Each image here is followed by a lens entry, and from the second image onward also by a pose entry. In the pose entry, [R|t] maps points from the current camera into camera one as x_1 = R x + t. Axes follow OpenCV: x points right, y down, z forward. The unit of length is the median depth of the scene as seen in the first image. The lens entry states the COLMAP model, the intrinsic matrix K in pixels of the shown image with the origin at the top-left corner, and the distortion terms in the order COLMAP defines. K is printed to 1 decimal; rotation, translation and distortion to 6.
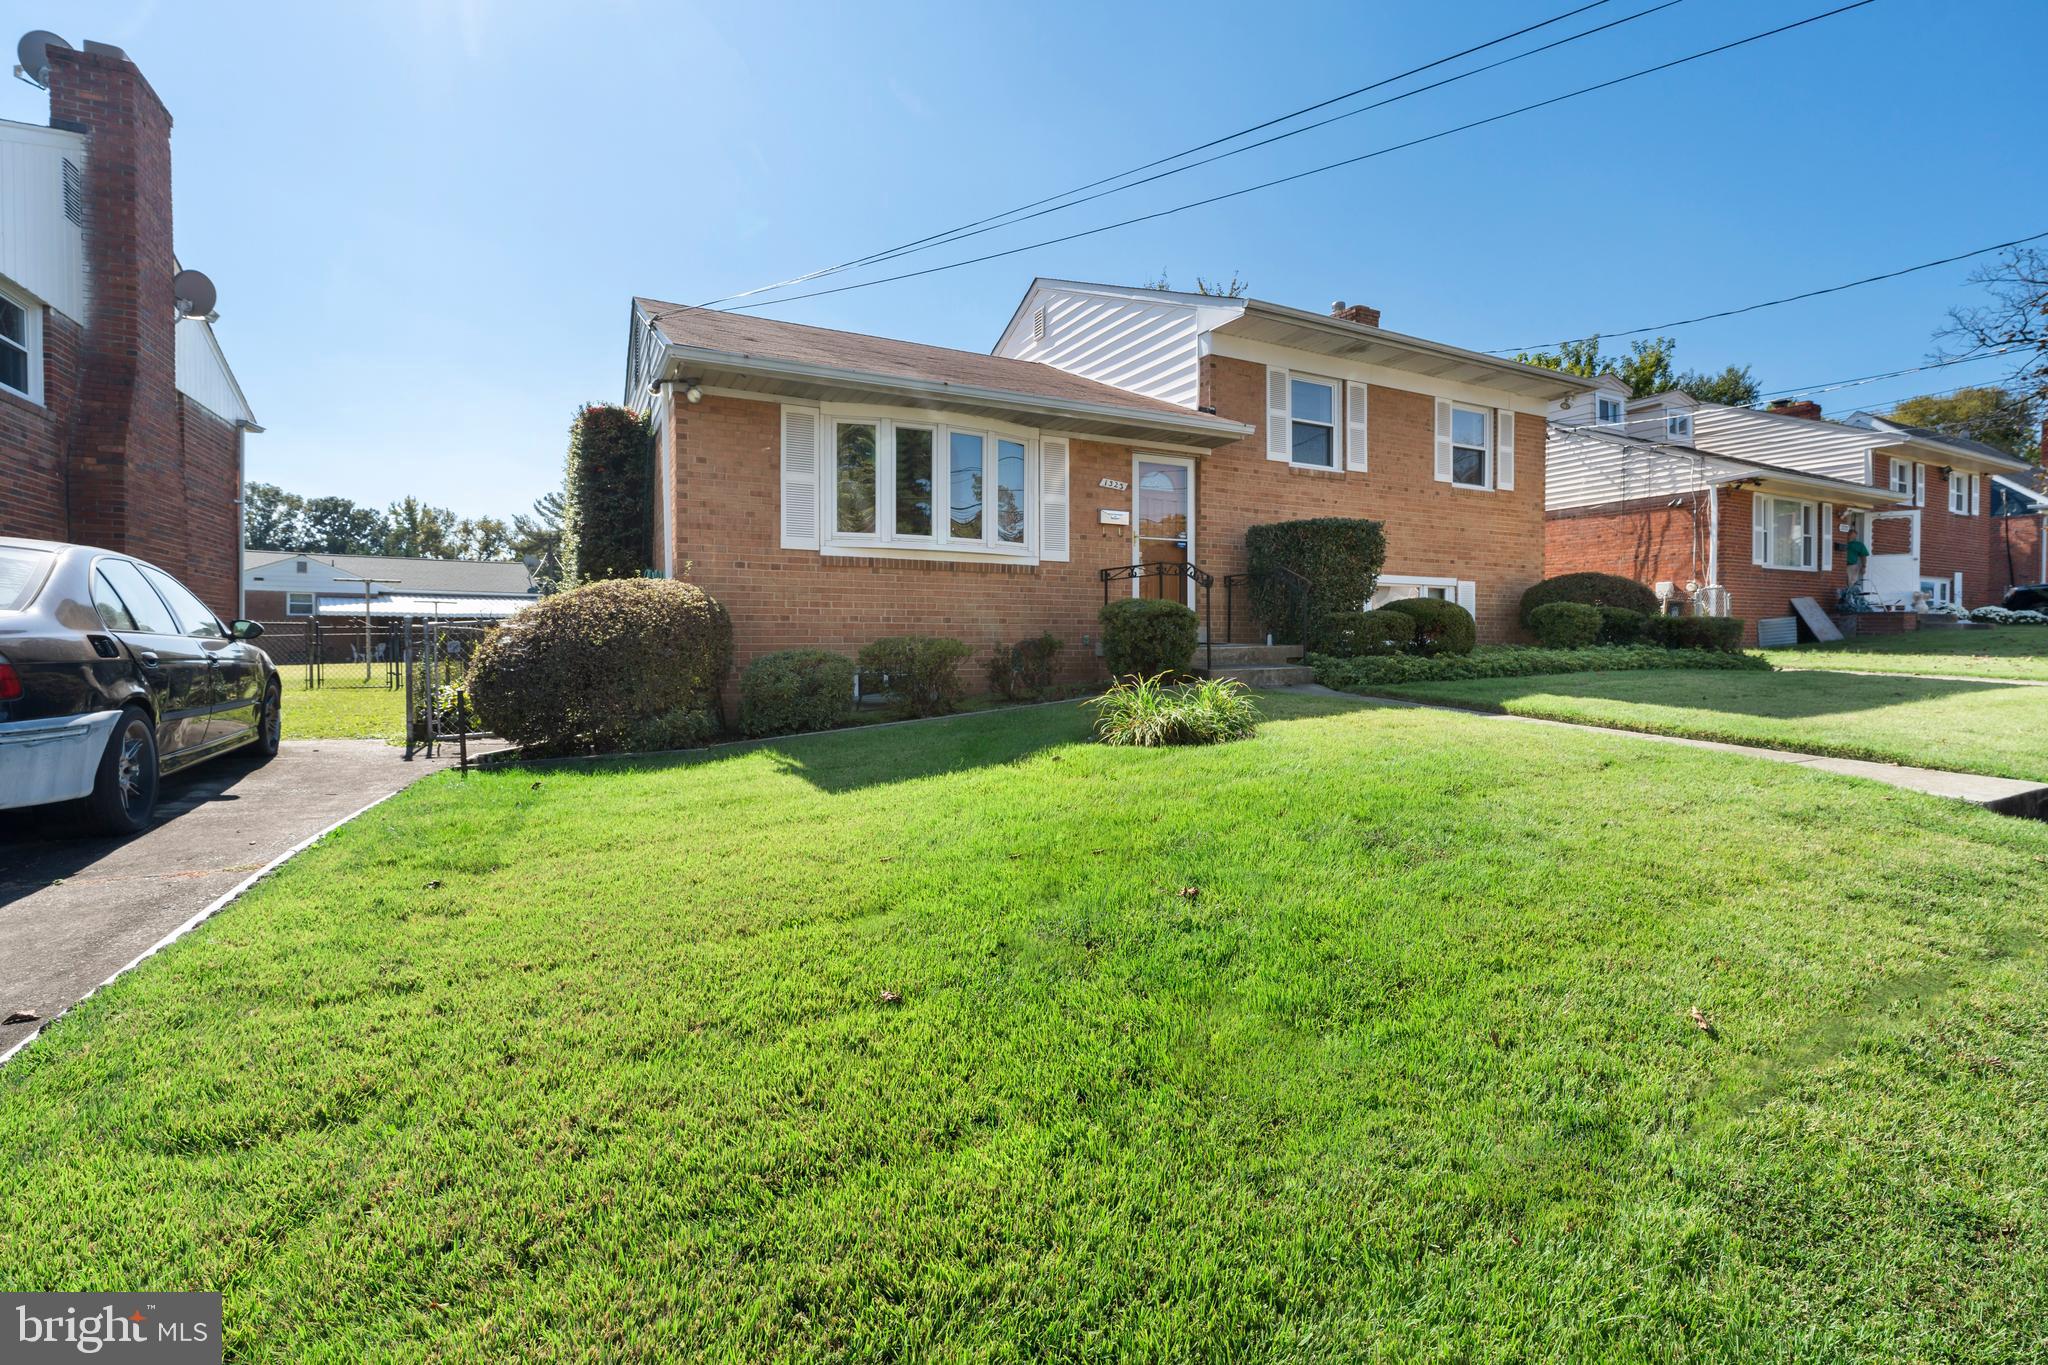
lens RADIAL K [[910.5, 0, 1029.5], [0, 910.5, 613.6], [0, 0, 1]] dist [-0.000230, -0.000099]
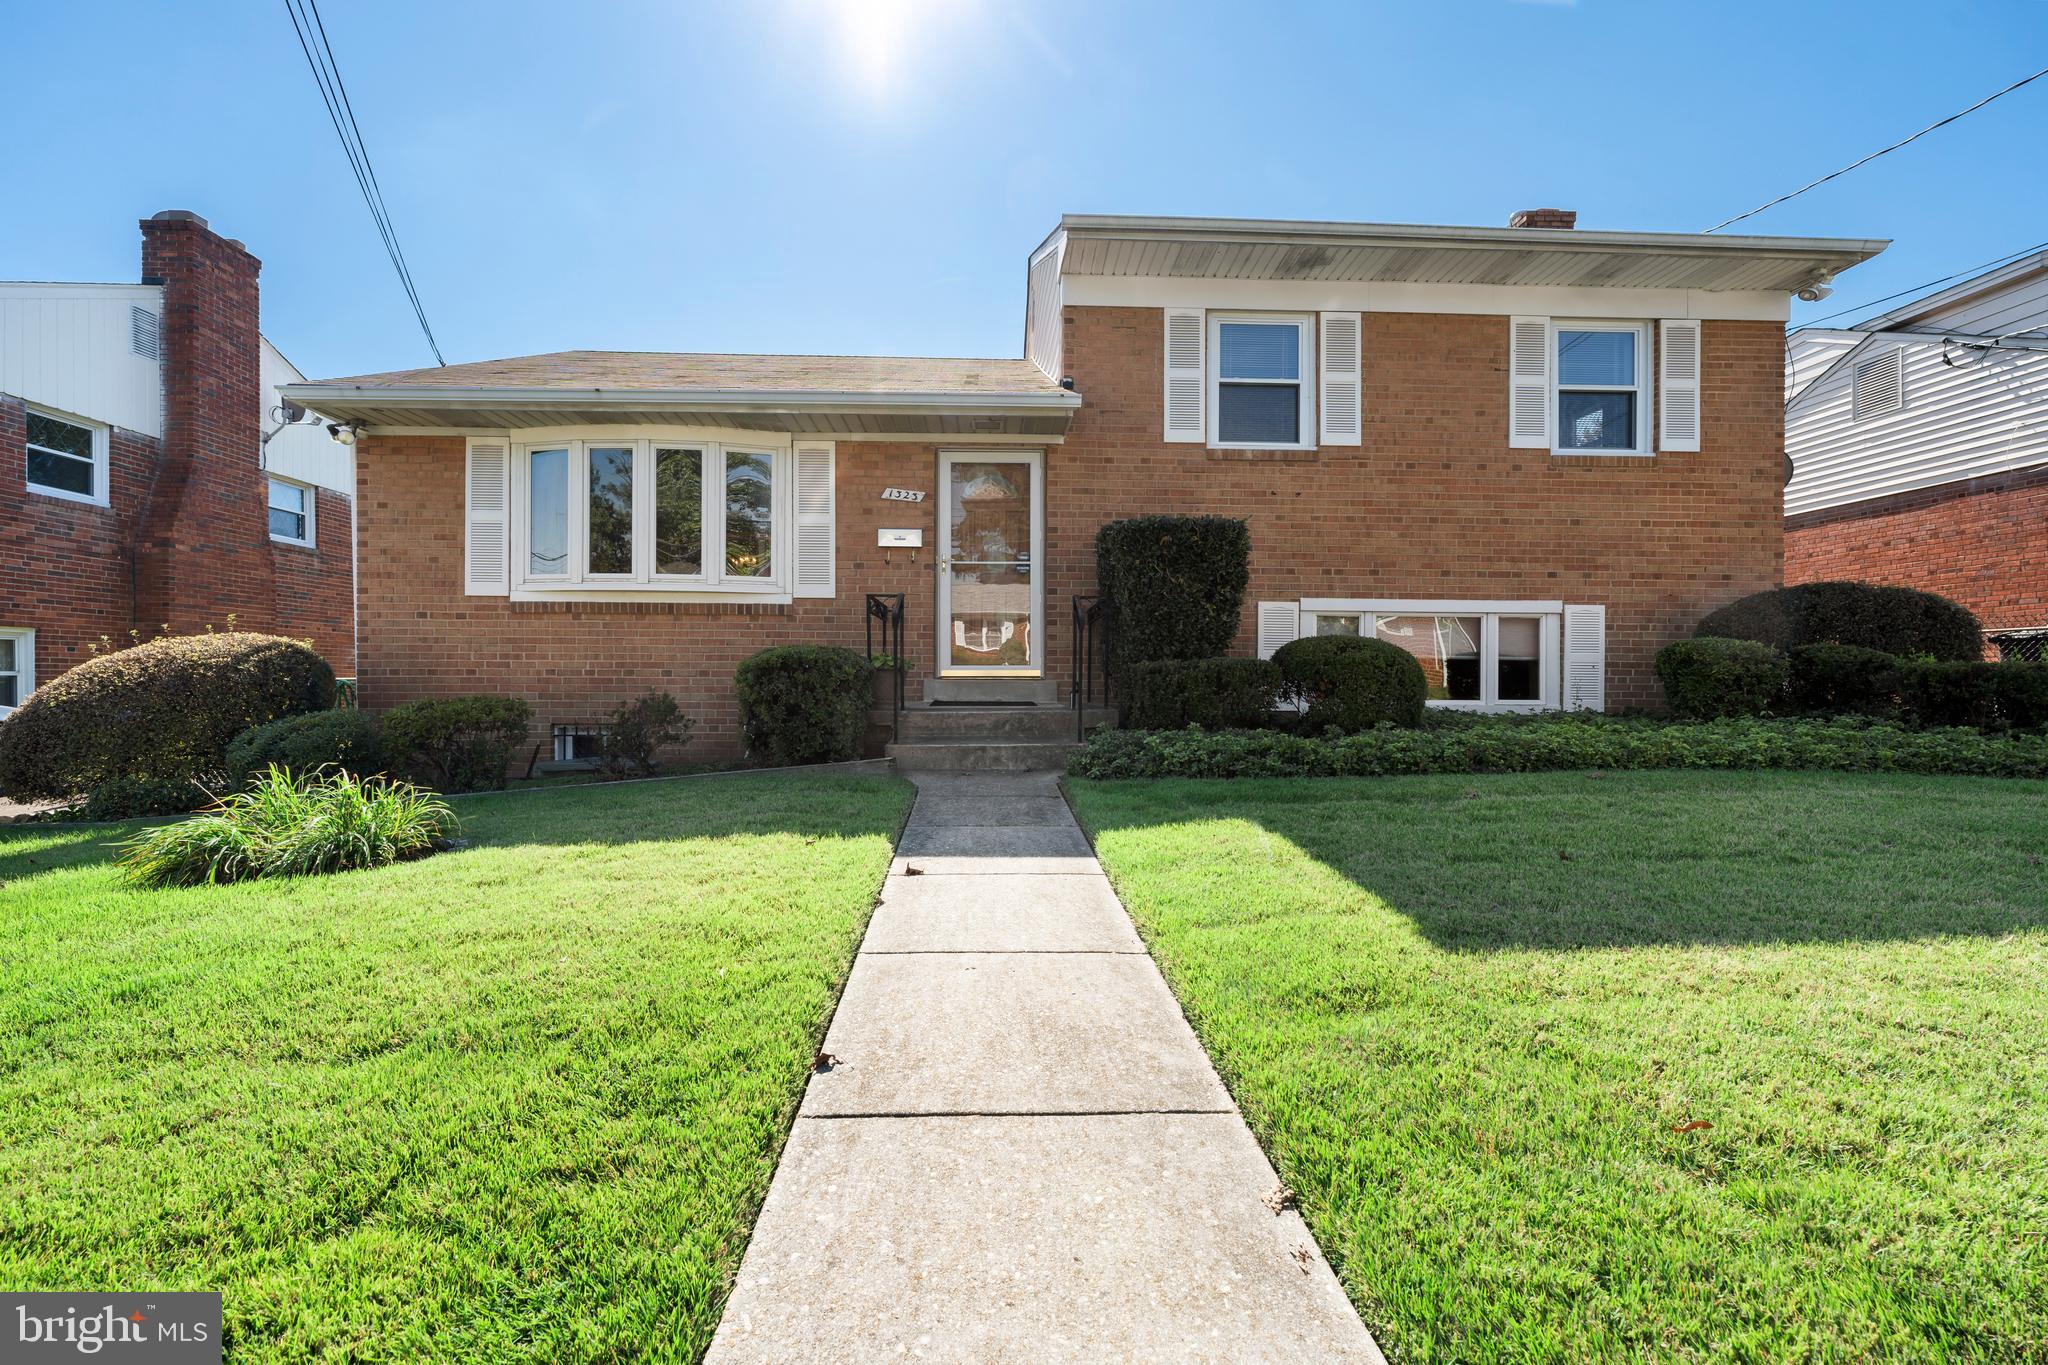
lens RADIAL K [[915.2, 0, 1023.2], [0, 915.2, 655.6], [0, 0, 1]] dist [-0.003347, -0.000572]
pose [[0.899288, -0.007476, -0.437294, 0.547991], [0.008464, 0.999964, 0.000312, -0.006167], [0.437276, -0.003982, 0.899319, 0.368559]]
